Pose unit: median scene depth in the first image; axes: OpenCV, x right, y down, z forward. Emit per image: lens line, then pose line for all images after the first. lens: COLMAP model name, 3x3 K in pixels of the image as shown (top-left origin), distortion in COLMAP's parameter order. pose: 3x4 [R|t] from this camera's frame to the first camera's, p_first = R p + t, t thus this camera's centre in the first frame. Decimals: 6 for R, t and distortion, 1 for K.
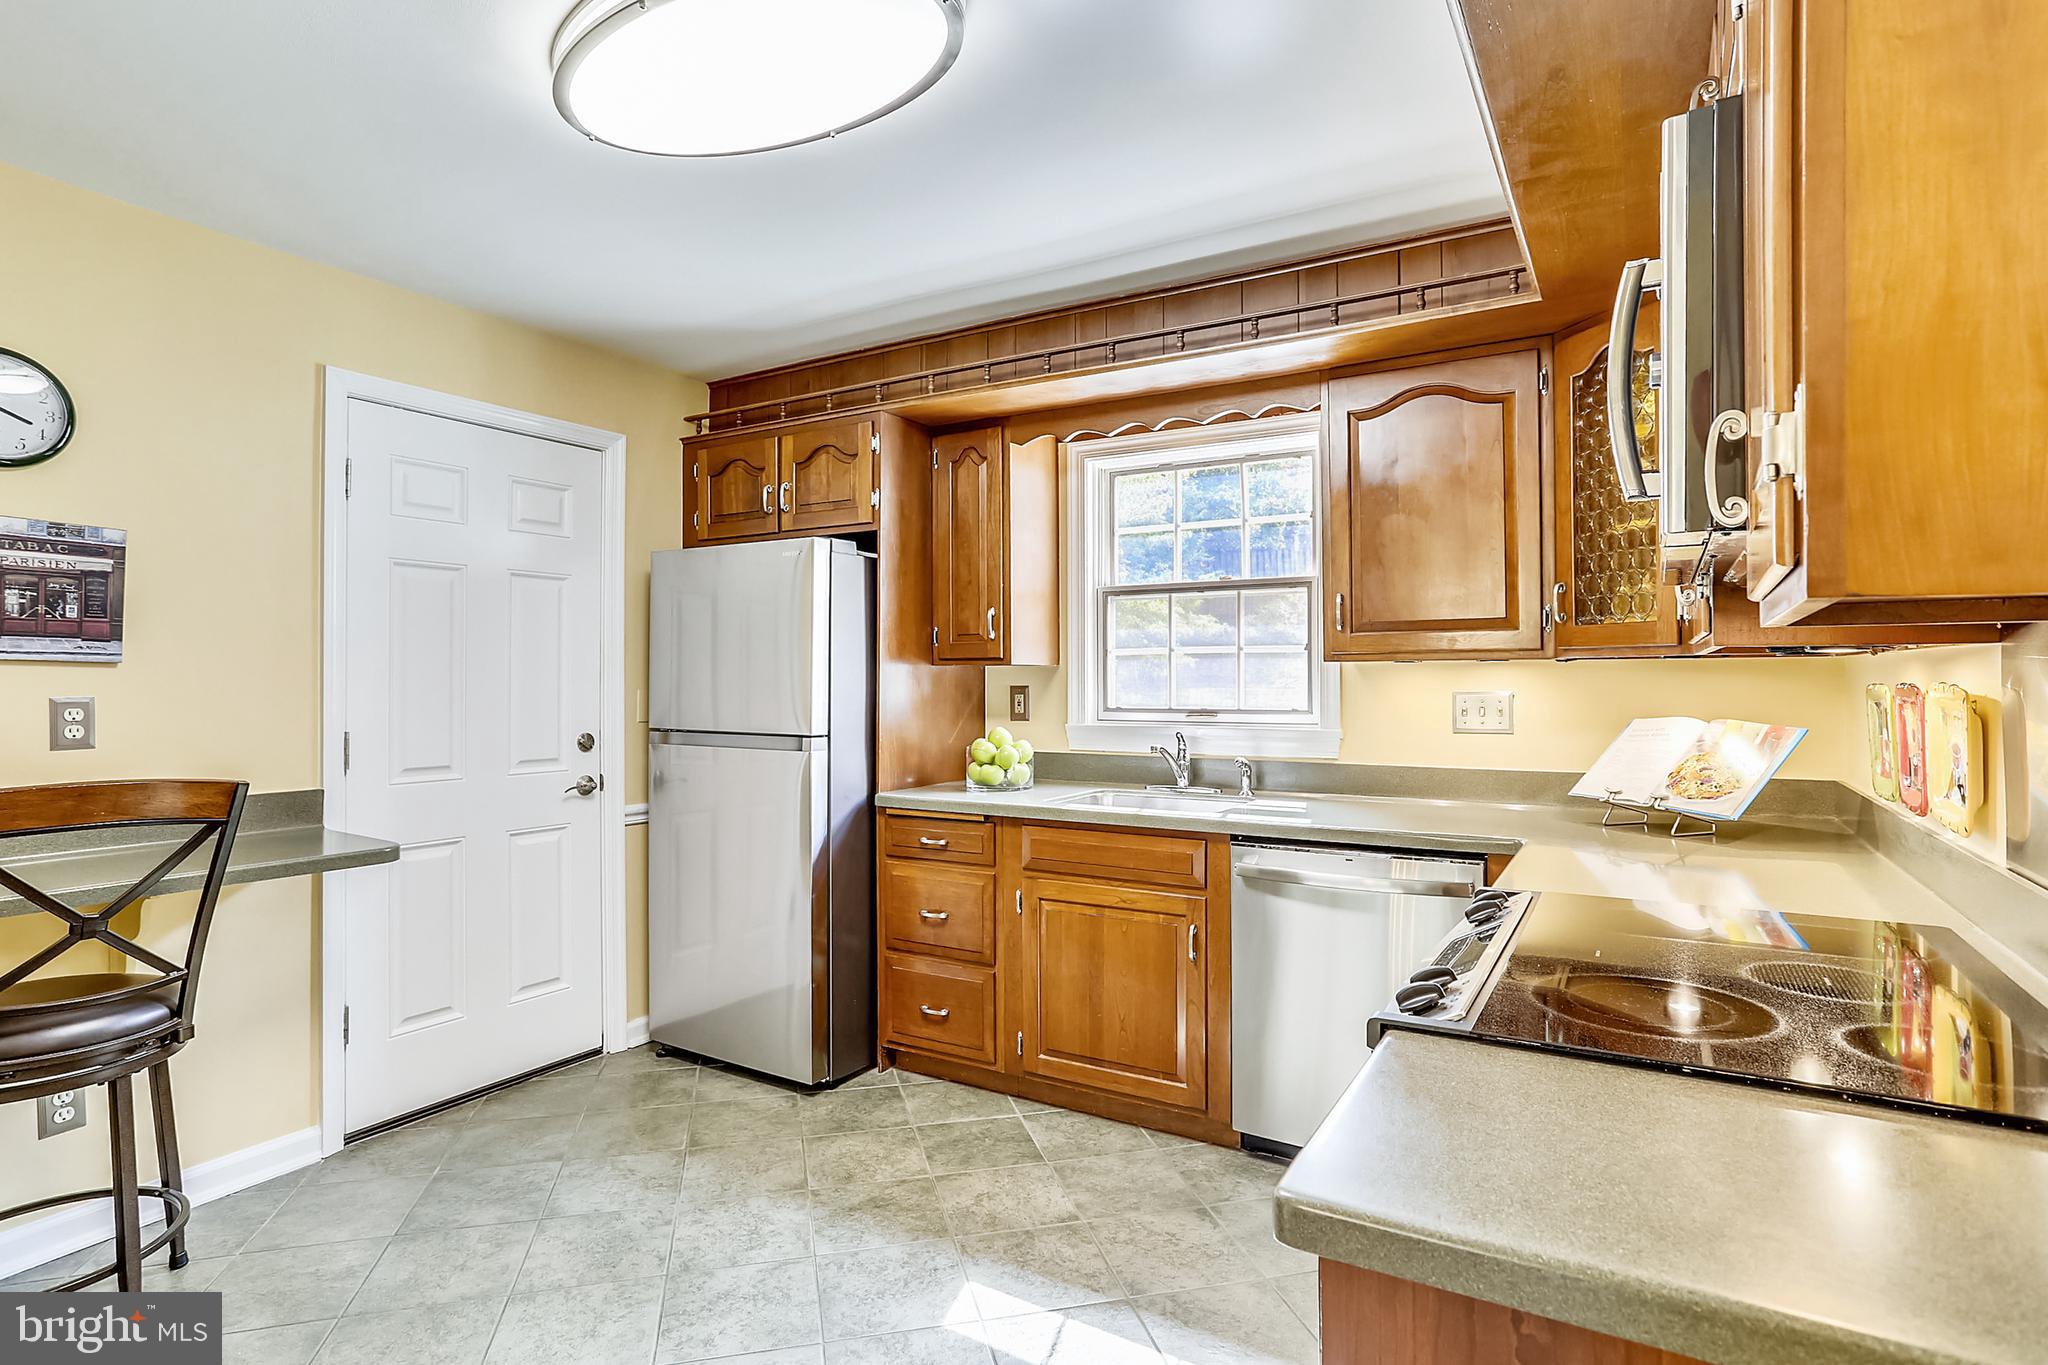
lens RADIAL K [[1045.6, 0, 1024.8], [0, 1045.6, 670.5], [0, 0, 1]] dist [0.010732, 0.003289]
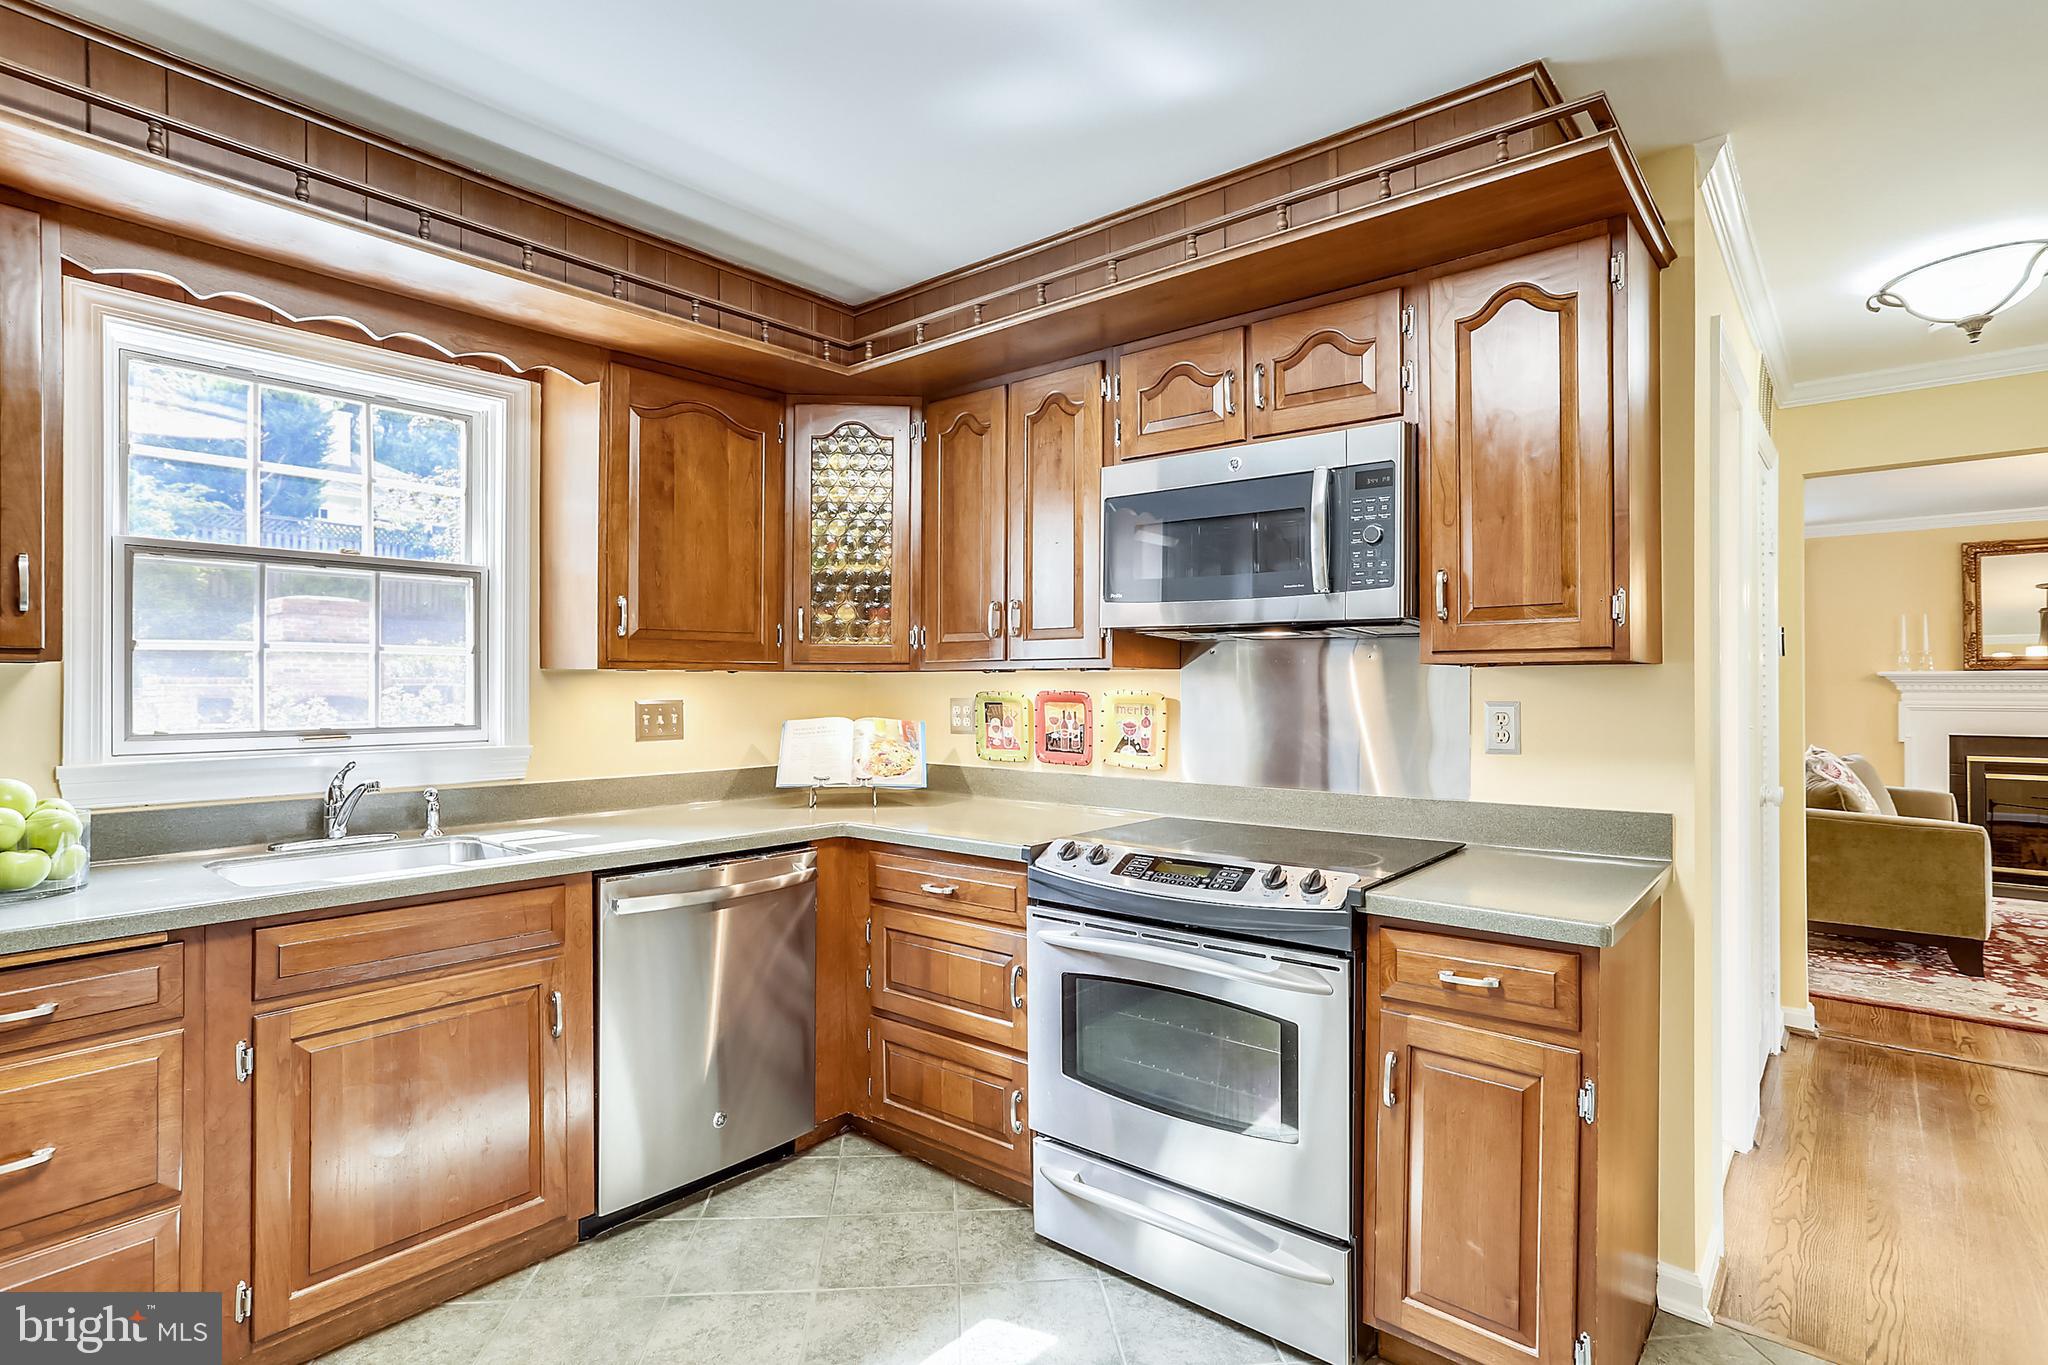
lens RADIAL K [[1045.6, 0, 973.5], [0, 1045.6, 686.1], [0, 0, 1]] dist [0.010732, 0.003289]
pose [[0.183128, 0.003549, 0.983083, -0.510418], [-0.003986, 0.999988, -0.002867, 0.008458], [-0.983081, -0.003394, 0.183140, 0.480113]]
